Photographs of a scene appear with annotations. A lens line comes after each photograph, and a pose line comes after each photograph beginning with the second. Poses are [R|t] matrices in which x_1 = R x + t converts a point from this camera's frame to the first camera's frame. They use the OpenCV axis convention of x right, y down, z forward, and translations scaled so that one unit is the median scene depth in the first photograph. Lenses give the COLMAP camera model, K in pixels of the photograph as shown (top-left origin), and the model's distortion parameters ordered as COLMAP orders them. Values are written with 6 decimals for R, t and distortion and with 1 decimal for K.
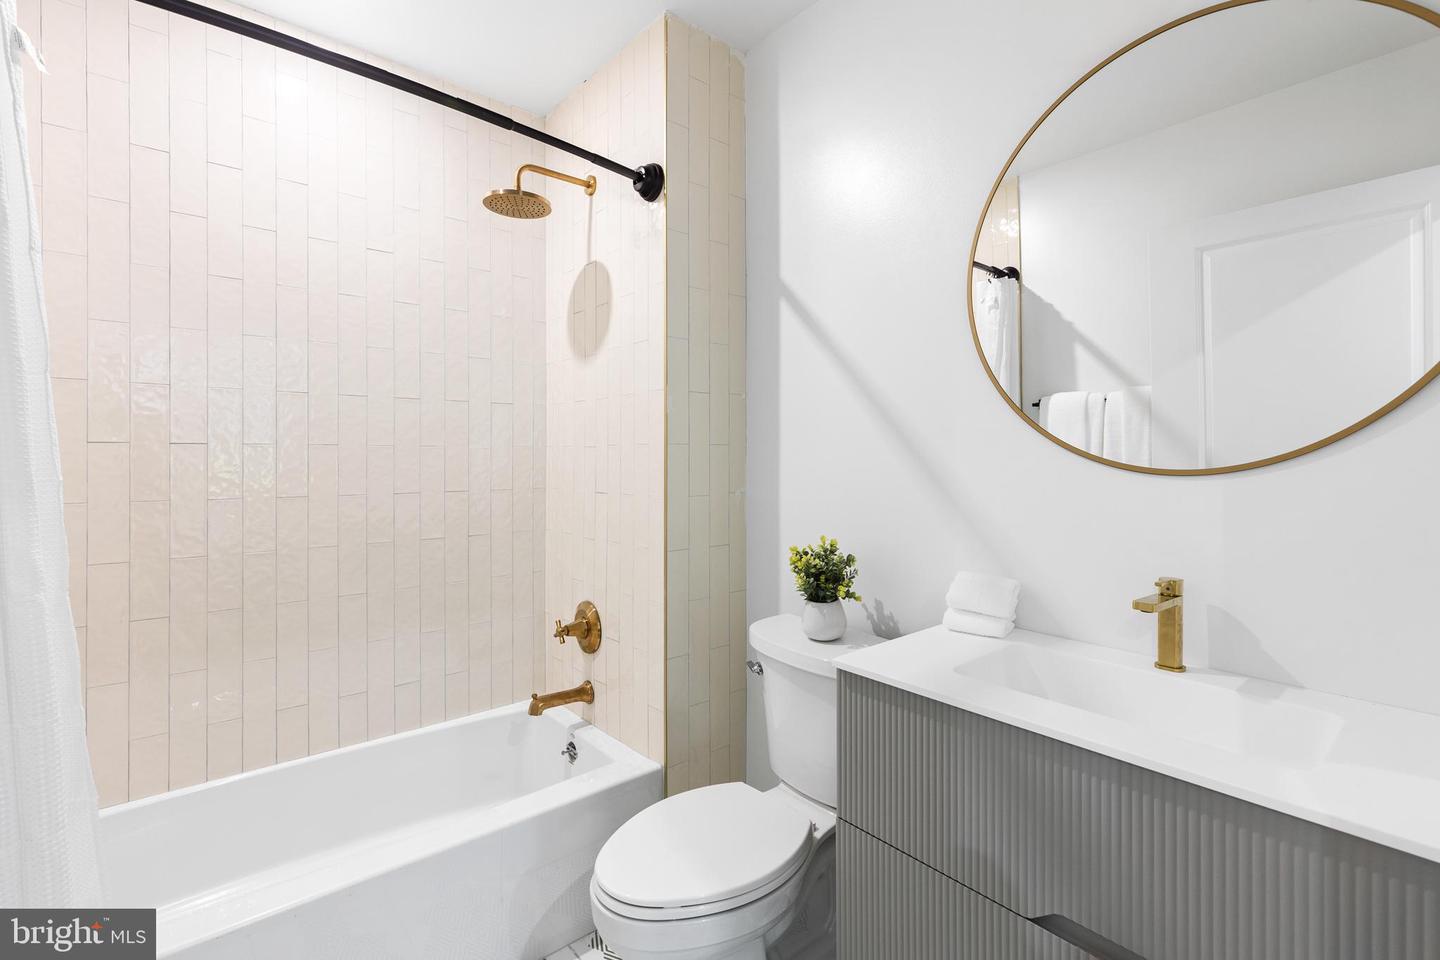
lens RADIAL K [[668.0, 0, 742.7], [0, 668.0, 475.0], [0, 0, 1]] dist [0.011085, -0.000307]
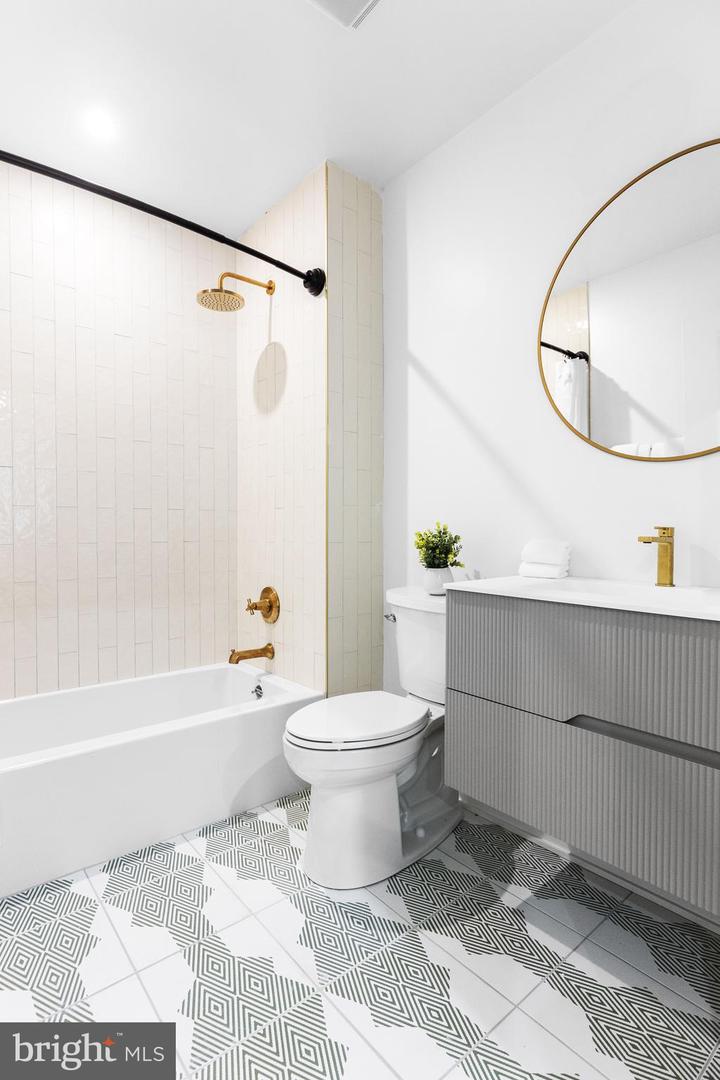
lens RADIAL K [[535.3, 0, 360.8], [0, 535.3, 548.8], [0, 0, 1]] dist [0.002215, 0.000877]
pose [[0.999618, 0.002320, -0.027547, -0.010873], [-0.001831, 0.999841, 0.017742, 0.097018], [0.027583, -0.017685, 0.999463, -0.122033]]
